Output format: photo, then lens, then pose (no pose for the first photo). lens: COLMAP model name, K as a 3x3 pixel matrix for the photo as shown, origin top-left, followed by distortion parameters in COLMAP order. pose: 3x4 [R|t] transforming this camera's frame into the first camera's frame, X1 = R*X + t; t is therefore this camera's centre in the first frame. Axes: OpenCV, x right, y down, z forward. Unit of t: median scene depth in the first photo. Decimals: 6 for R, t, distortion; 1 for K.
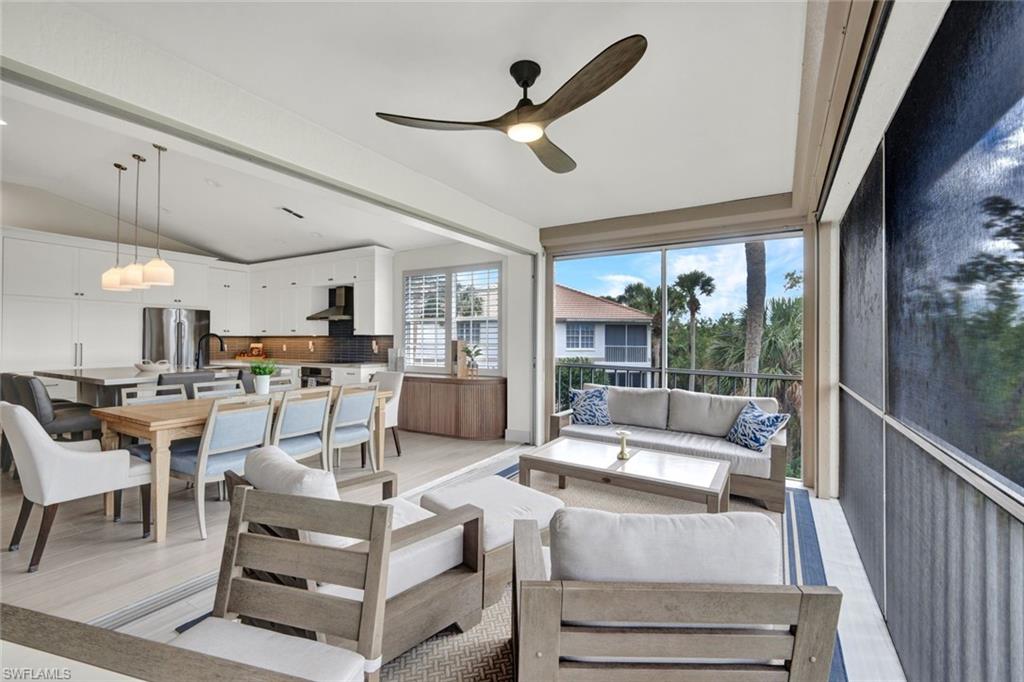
lens RADIAL K [[446.0, 0, 510.6], [0, 446.0, 339.1], [0, 0, 1]] dist [0.006249, -0.001360]
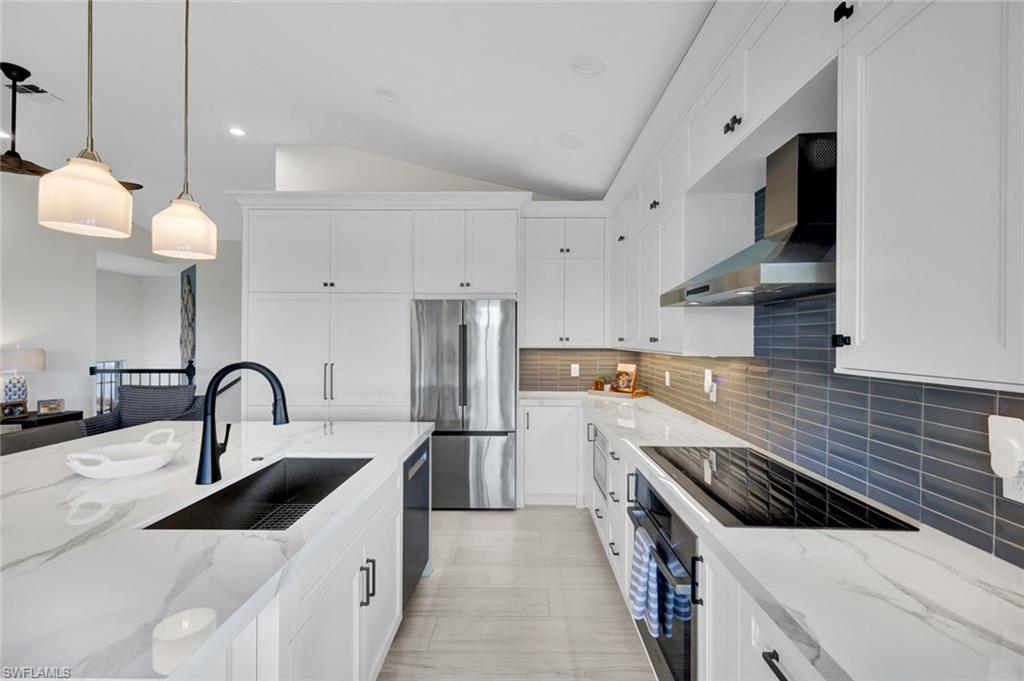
lens RADIAL K [[446.0, 0, 511.8], [0, 446.0, 336.7], [0, 0, 1]] dist [0.006249, -0.001360]
pose [[0.499436, -0.004019, -0.866342, -0.392545], [0.003329, 0.999991, -0.002720, -0.033511], [0.866344, -0.001526, 0.499445, 1.191410]]
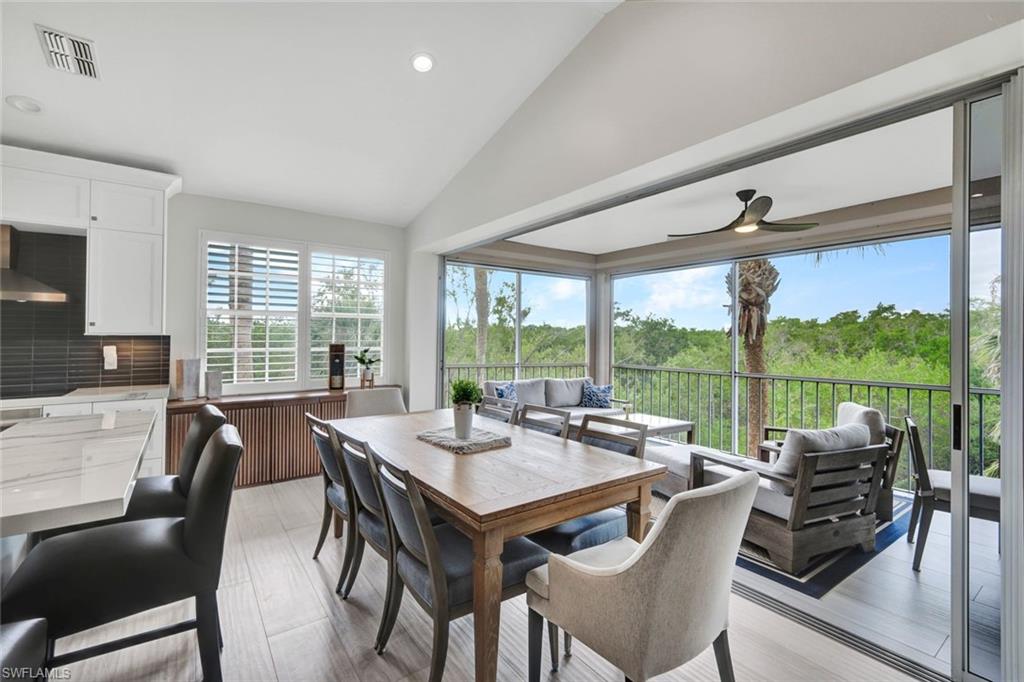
lens RADIAL K [[446.0, 0, 511.6], [0, 446.0, 330.9], [0, 0, 1]] dist [0.006249, -0.001360]
pose [[0.384775, 0.013153, 0.922917, -0.916846], [-0.005612, 0.999913, -0.011910, -0.015422], [-0.922993, -0.000597, 0.384815, 0.552666]]
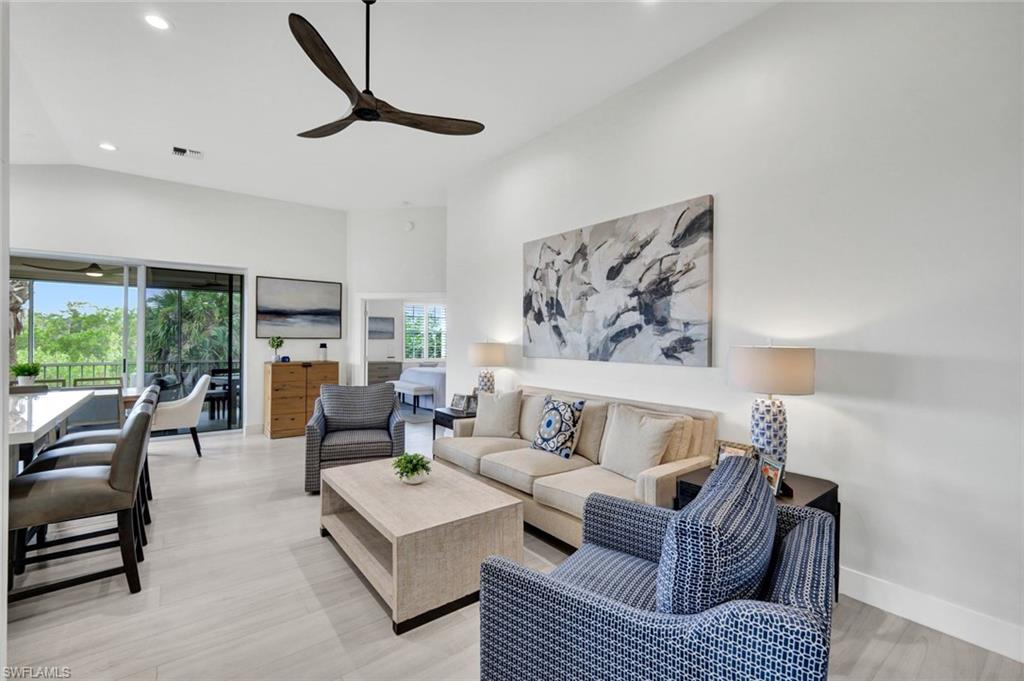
lens RADIAL K [[446.0, 0, 511.3], [0, 446.0, 339.9], [0, 0, 1]] dist [0.006249, -0.001360]
pose [[-0.933105, -0.006874, 0.359538, -1.737319], [-0.008593, 0.999958, -0.003182, -0.016303], [-0.359501, -0.006059, -0.933125, 1.320273]]
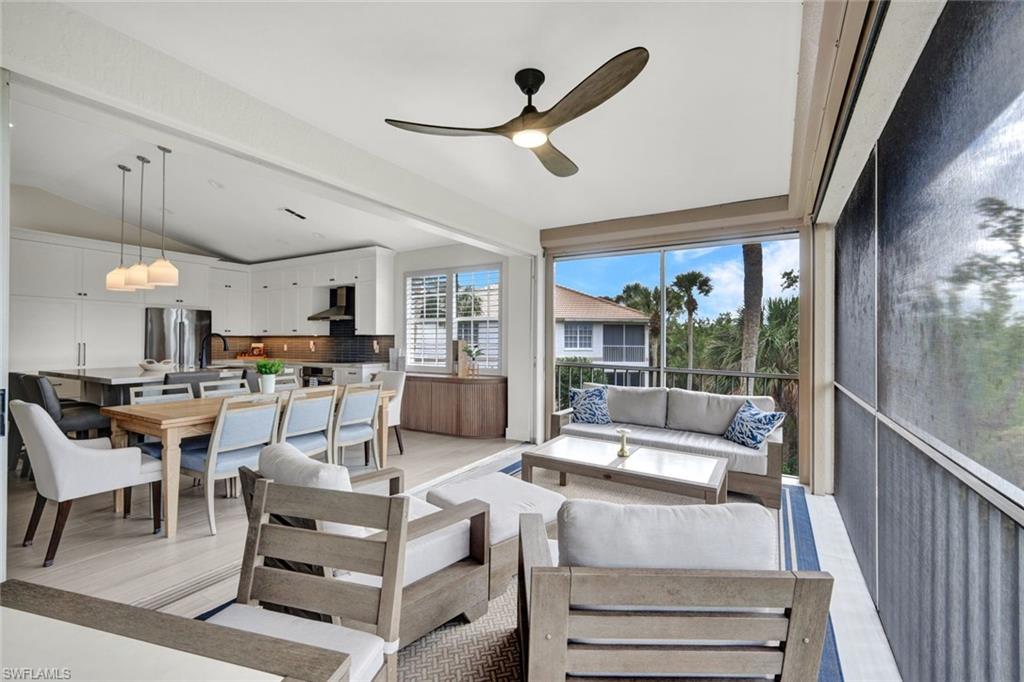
lens RADIAL K [[446.0, 0, 510.4], [0, 446.0, 339.5], [0, 0, 1]] dist [0.006249, -0.001360]
pose [[0.999988, -0.000207, 0.004848, -0.008059], [0.000202, 0.999999, 0.001023, -0.000010], [-0.004848, -0.001022, 0.999988, -0.014662]]
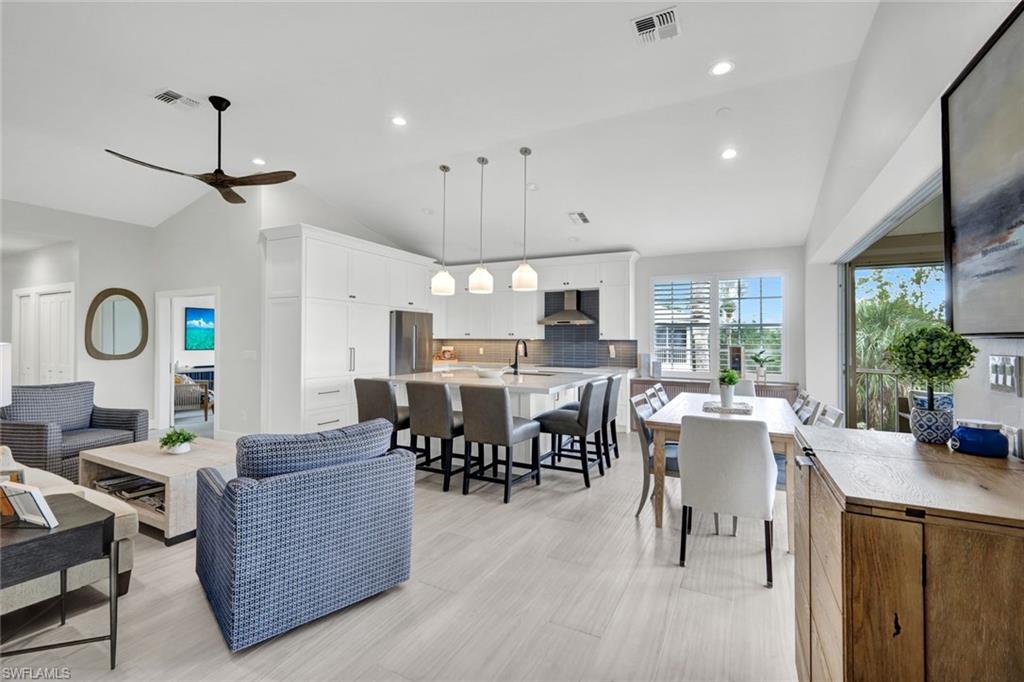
lens RADIAL K [[446.0, 0, 514.3], [0, 446.0, 333.9], [0, 0, 1]] dist [0.006249, -0.001360]
pose [[0.997586, 0.005137, 0.069254, -0.892825], [-0.004641, 0.999962, -0.007321, -0.020647], [-0.069289, 0.006982, 0.997572, 0.030270]]
